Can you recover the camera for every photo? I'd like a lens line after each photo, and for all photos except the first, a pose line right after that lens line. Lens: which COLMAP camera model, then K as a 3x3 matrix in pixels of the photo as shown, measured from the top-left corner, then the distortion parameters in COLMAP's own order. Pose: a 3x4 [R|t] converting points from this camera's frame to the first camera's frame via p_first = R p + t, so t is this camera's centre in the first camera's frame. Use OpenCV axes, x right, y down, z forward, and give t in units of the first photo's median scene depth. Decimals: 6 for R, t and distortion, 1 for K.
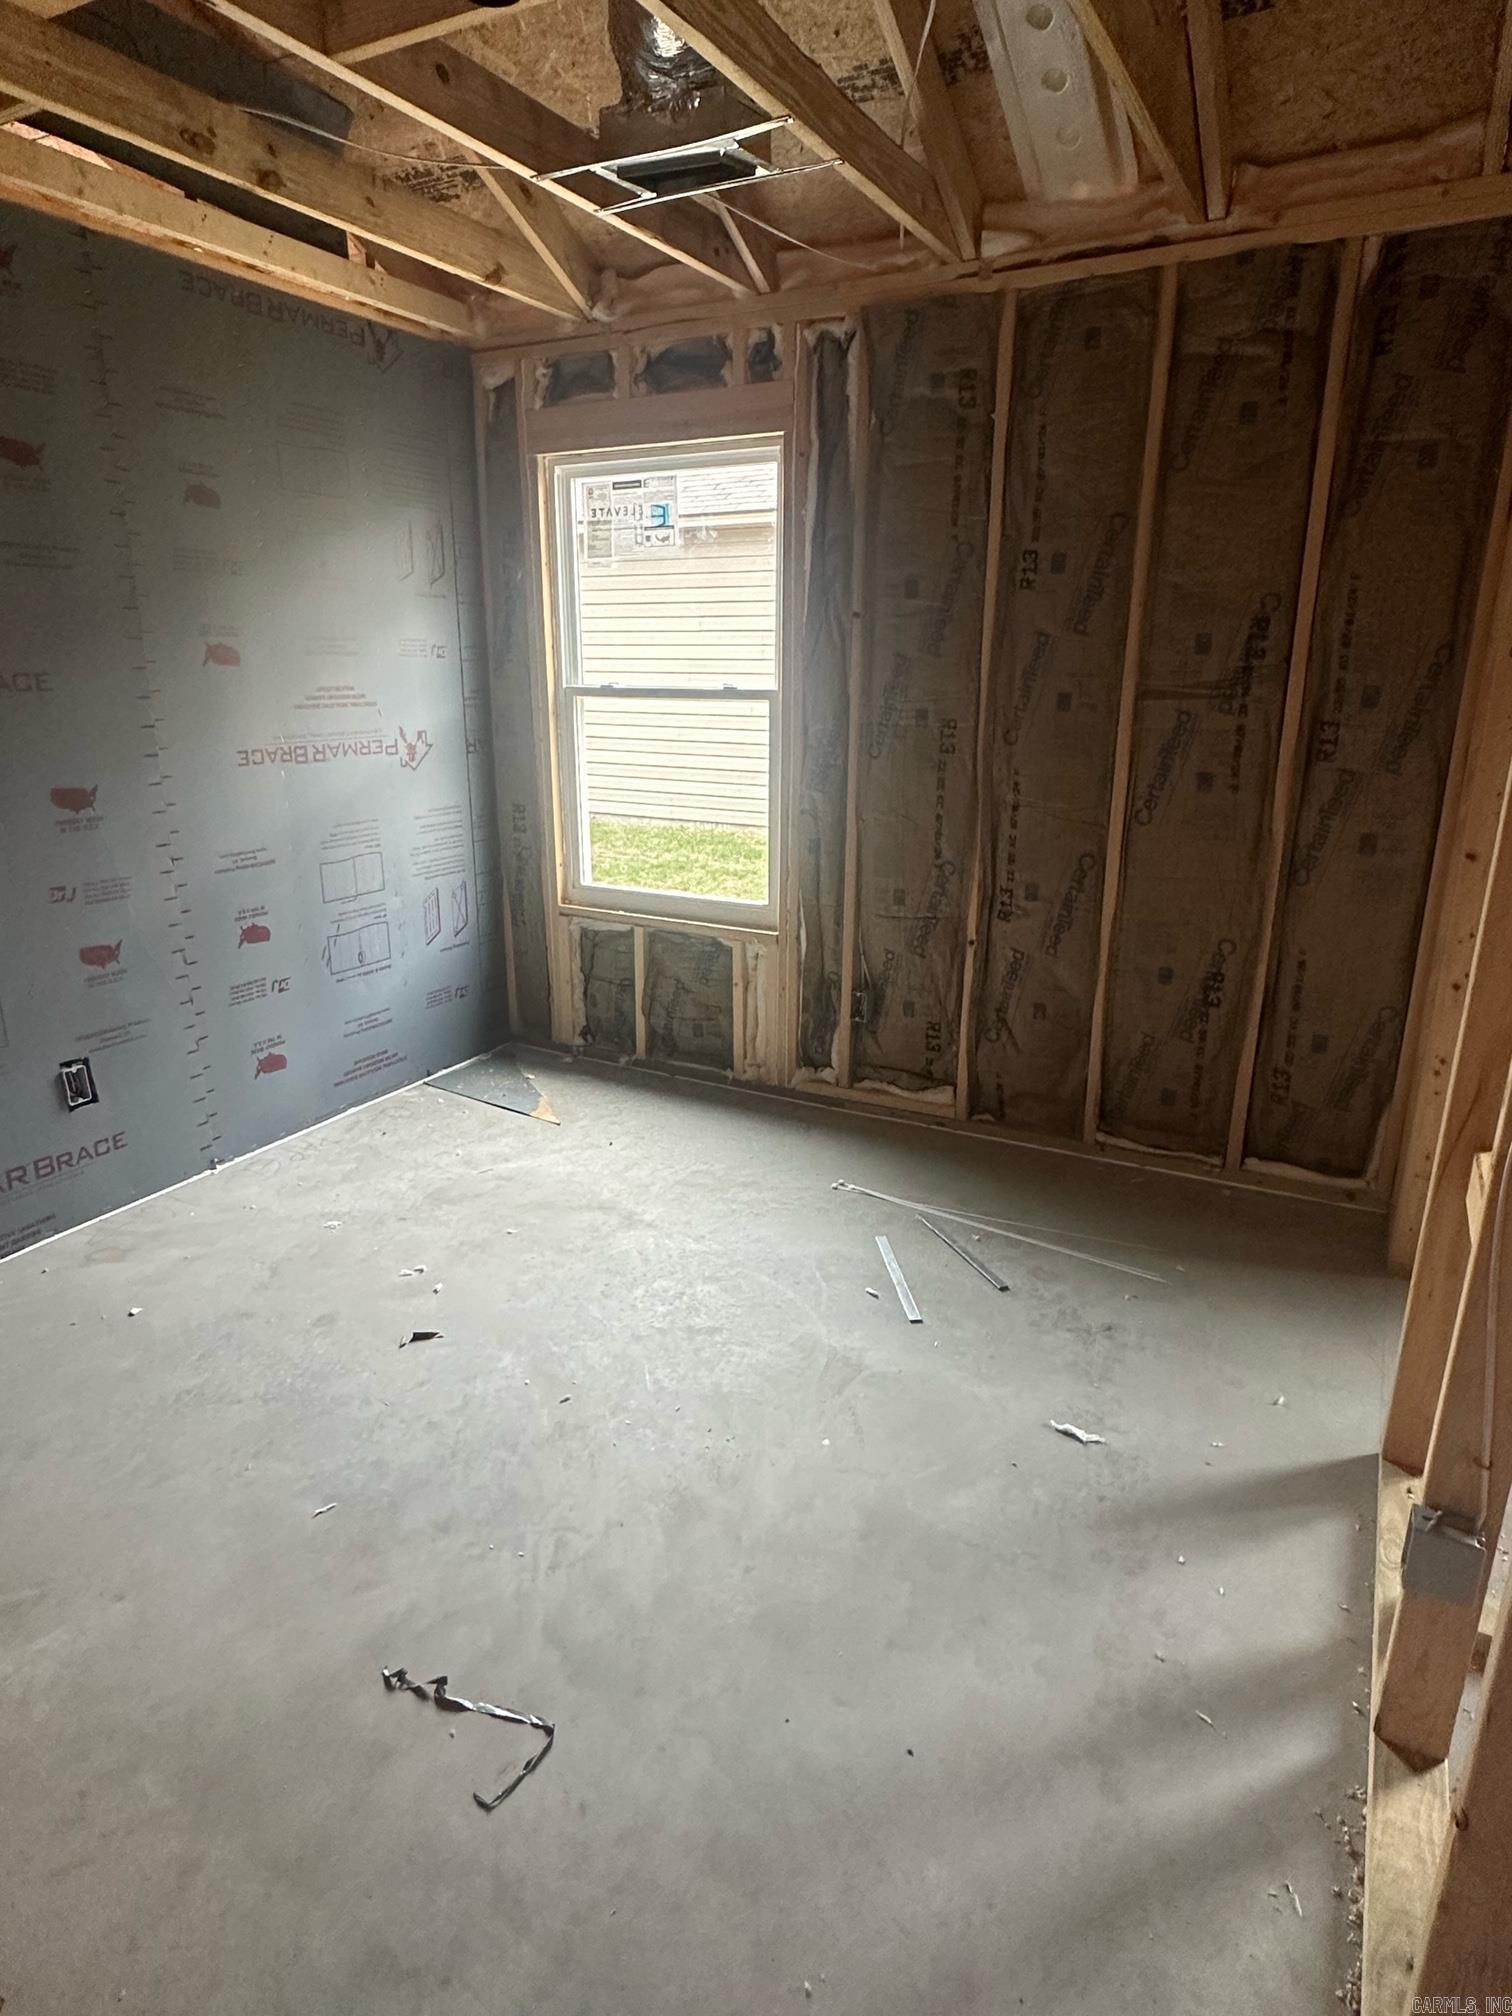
lens RADIAL K [[1174.1, 0, 756.0], [0, 1174.1, 1008.0], [0, 0, 1]] dist [0.005019, 0.002030]
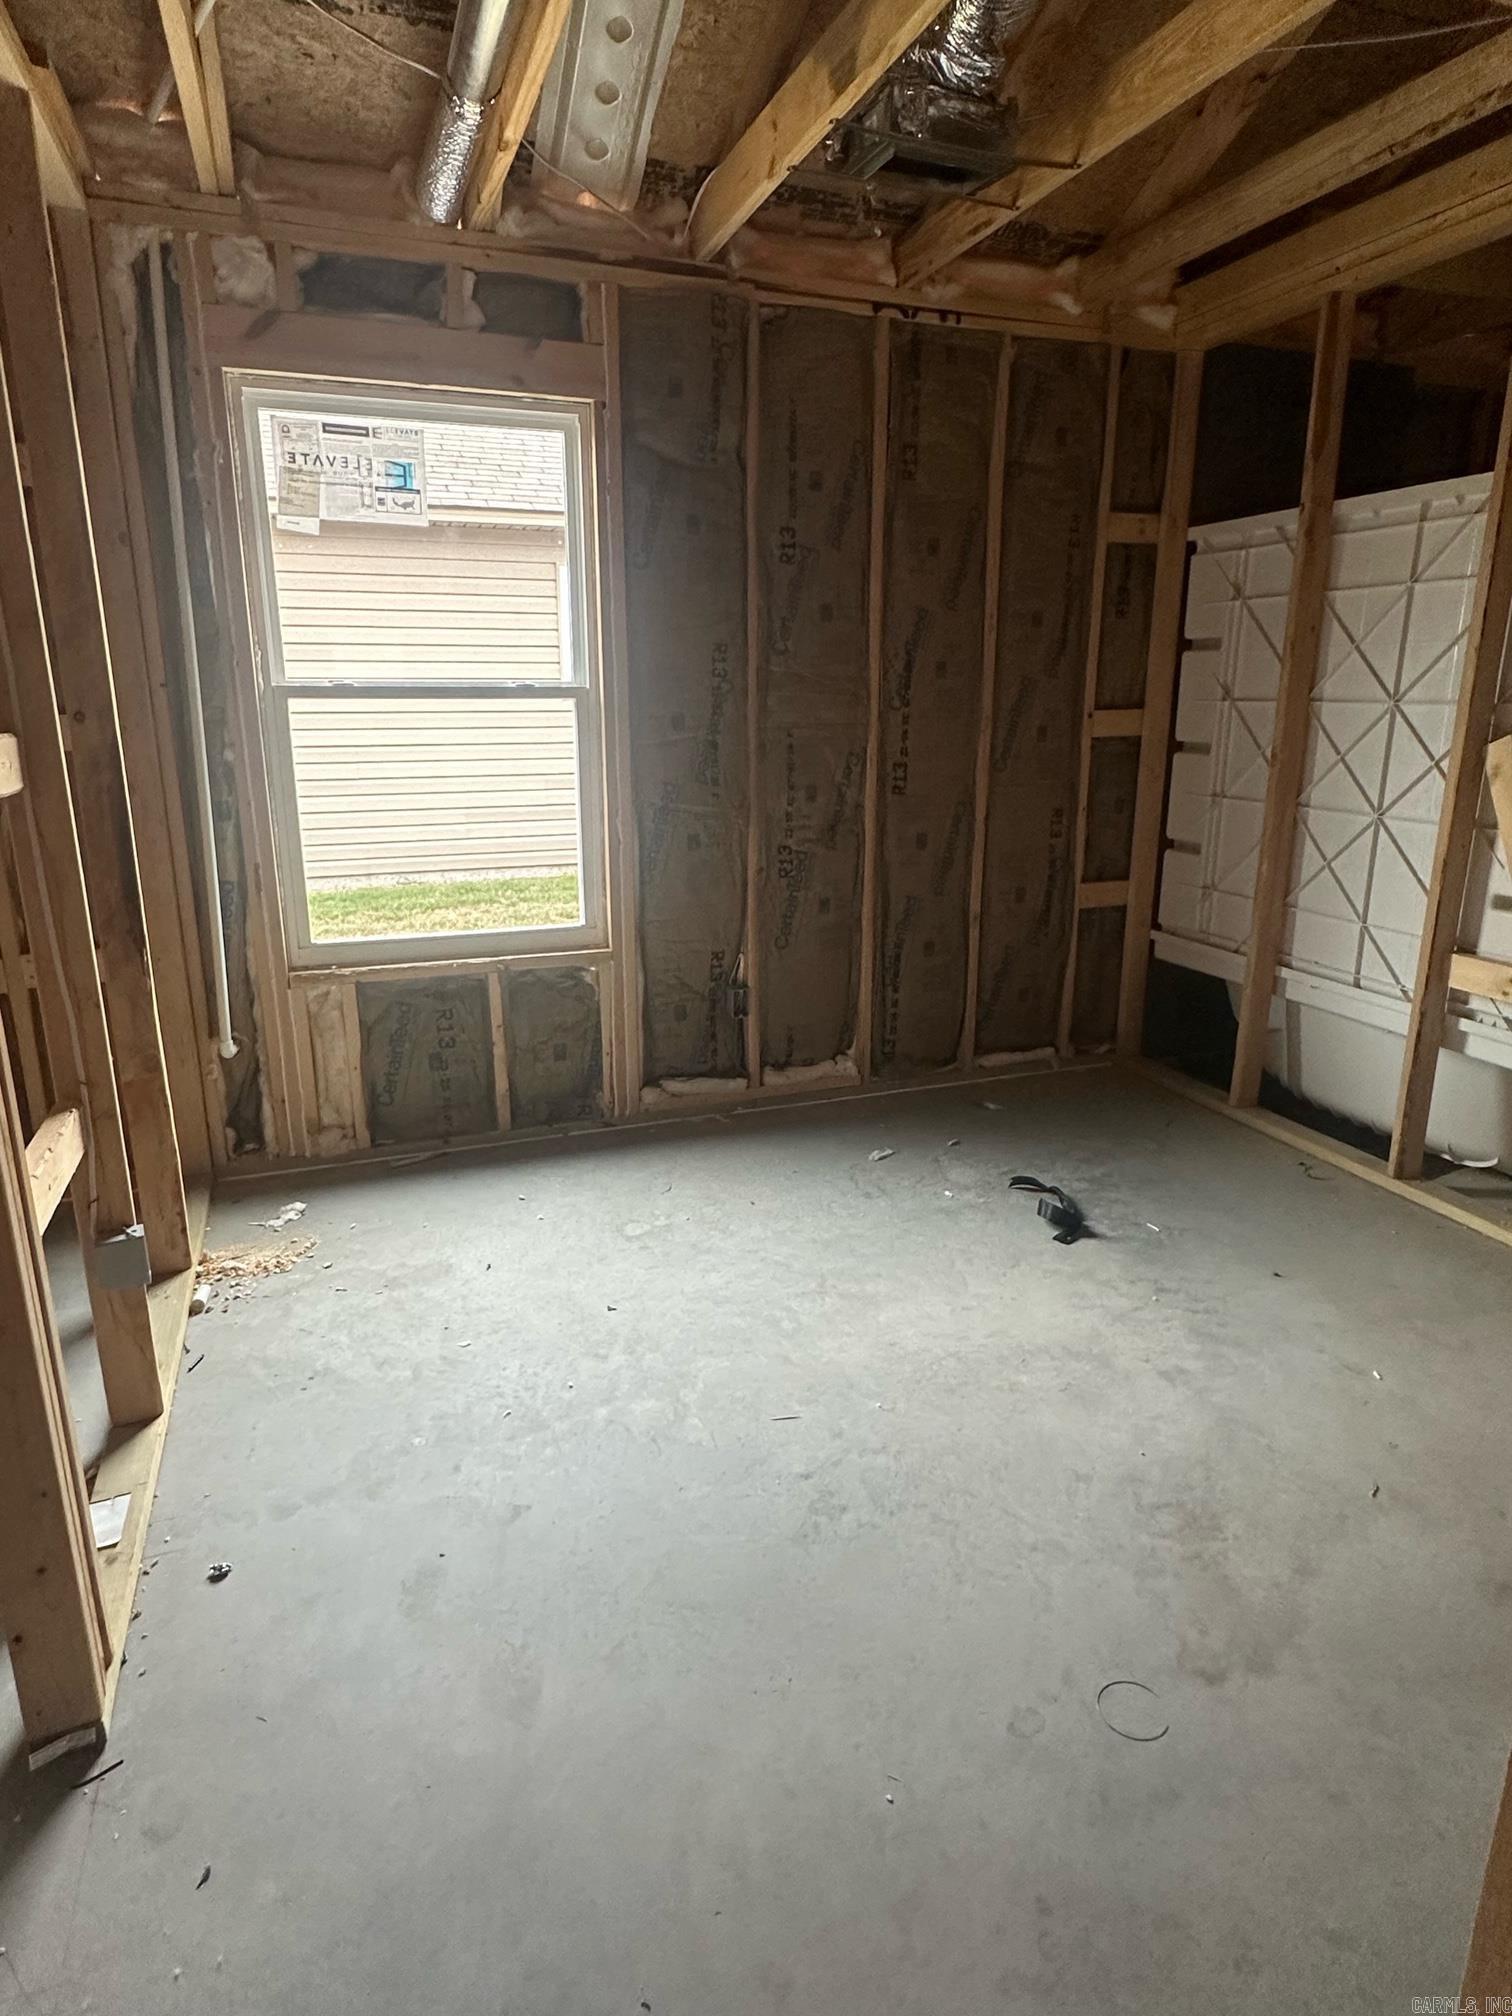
lens RADIAL K [[1174.1, 0, 756.0], [0, 1174.1, 1008.0], [0, 0, 1]] dist [0.005019, 0.002030]
pose [[0.616851, -0.202254, 0.760650, -0.622646], [0.217012, 0.972665, 0.082642, -0.072191], [-0.756572, 0.114092, 0.643880, 0.326431]]
